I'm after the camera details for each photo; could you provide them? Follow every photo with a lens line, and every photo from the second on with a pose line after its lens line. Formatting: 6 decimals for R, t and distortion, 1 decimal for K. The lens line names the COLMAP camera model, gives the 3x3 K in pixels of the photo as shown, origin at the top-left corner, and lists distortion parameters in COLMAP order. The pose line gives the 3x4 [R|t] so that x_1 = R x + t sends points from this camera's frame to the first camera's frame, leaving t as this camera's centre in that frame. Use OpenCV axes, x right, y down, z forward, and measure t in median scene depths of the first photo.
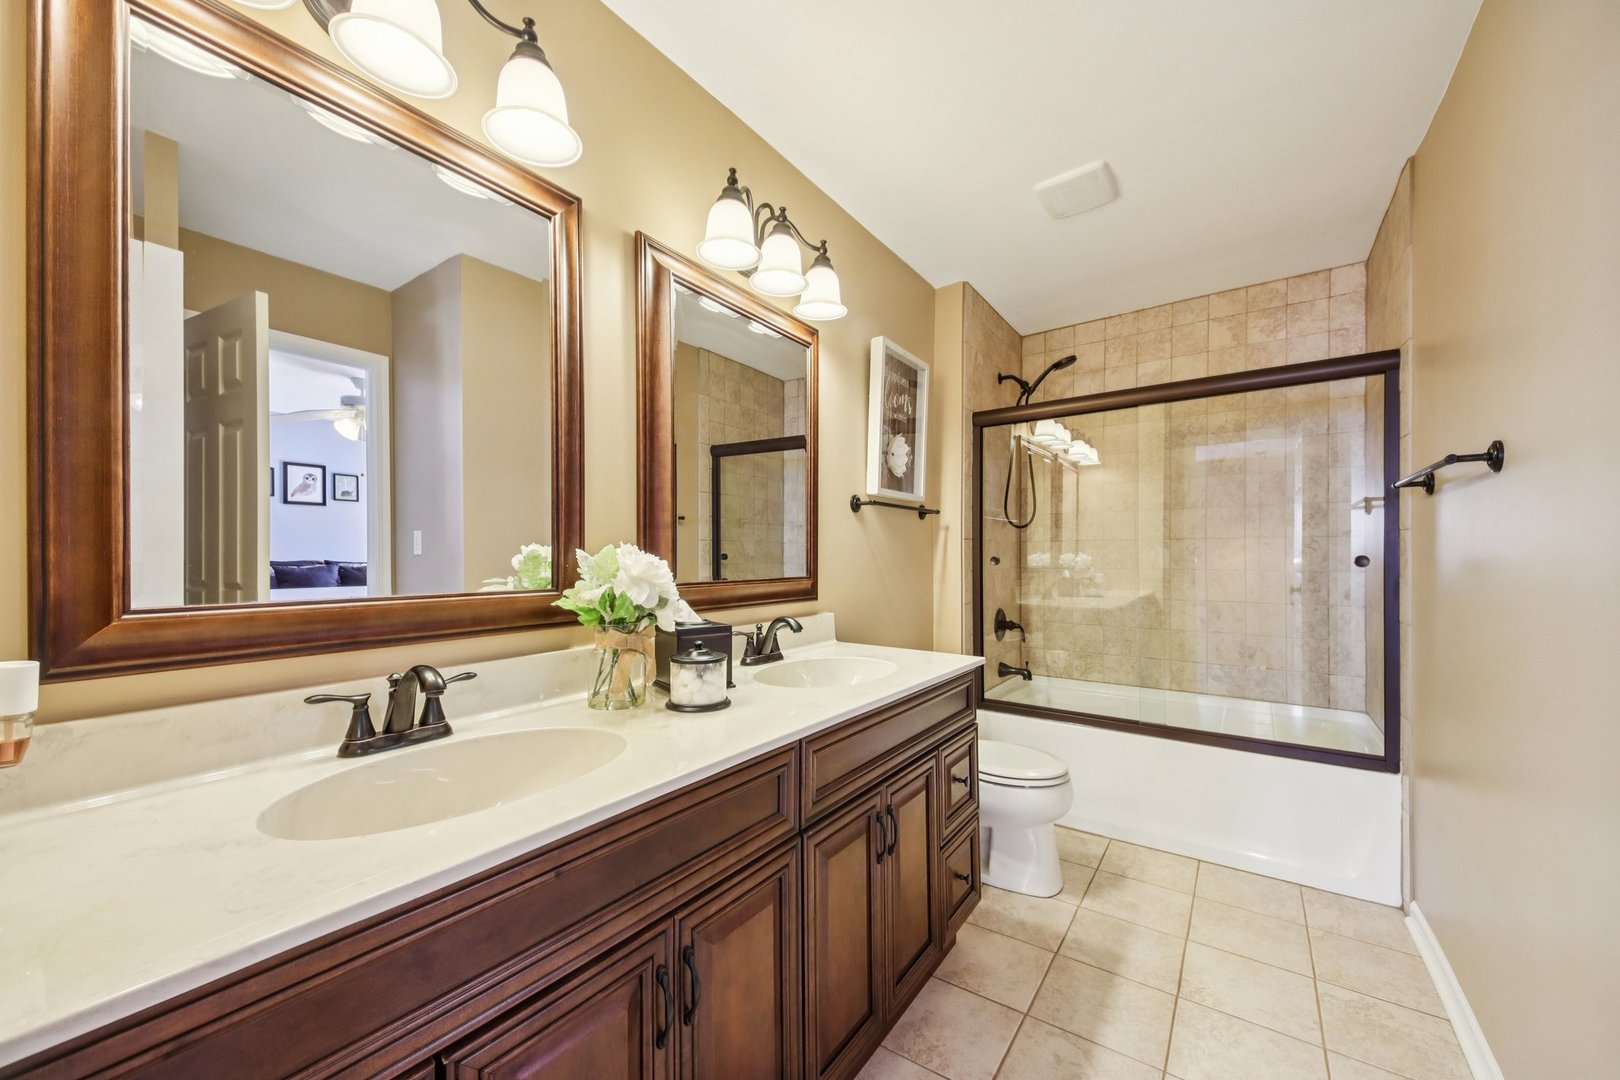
lens RADIAL K [[606.7, 0, 812.9], [0, 606.7, 555.6], [0, 0, 1]] dist [0.067434, -0.032237]
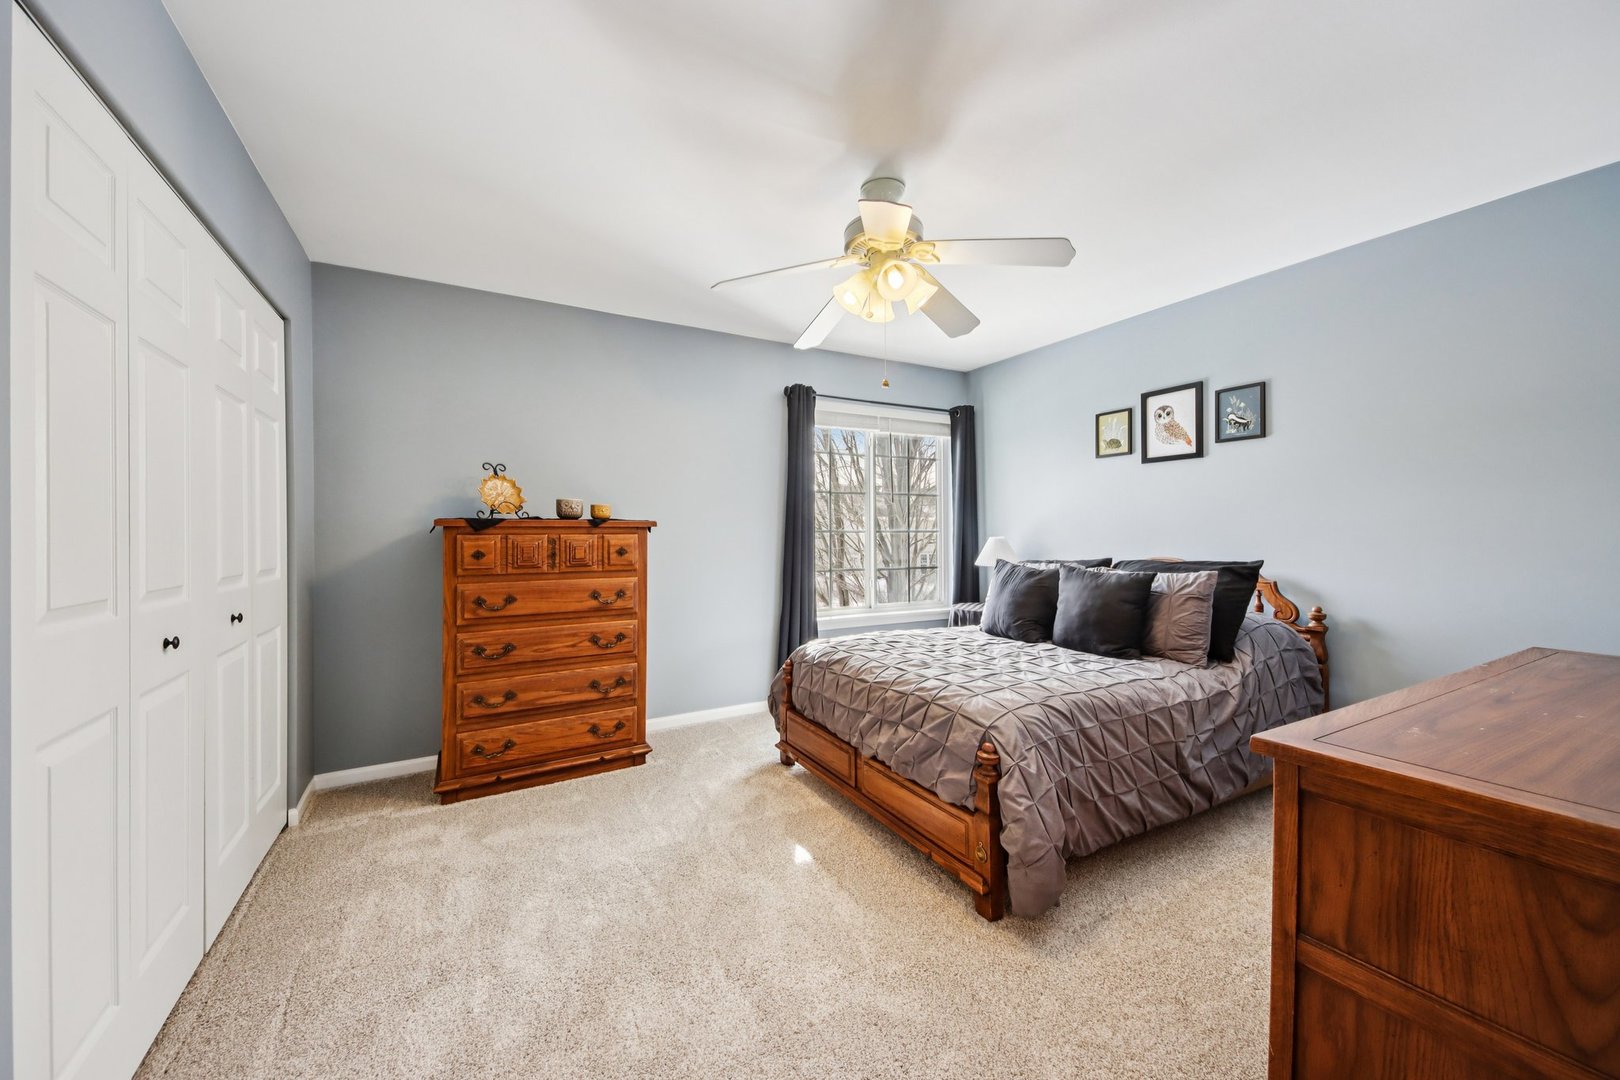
lens RADIAL K [[611.4, 0, 815.5], [0, 611.4, 536.8], [0, 0, 1]] dist [0.089388, -0.045099]
pose [[-0.405975, 0.002839, -0.913880, -0.165522], [0.001927, 0.999996, 0.002251, -0.014932], [0.913882, -0.000847, -0.405979, 0.920274]]
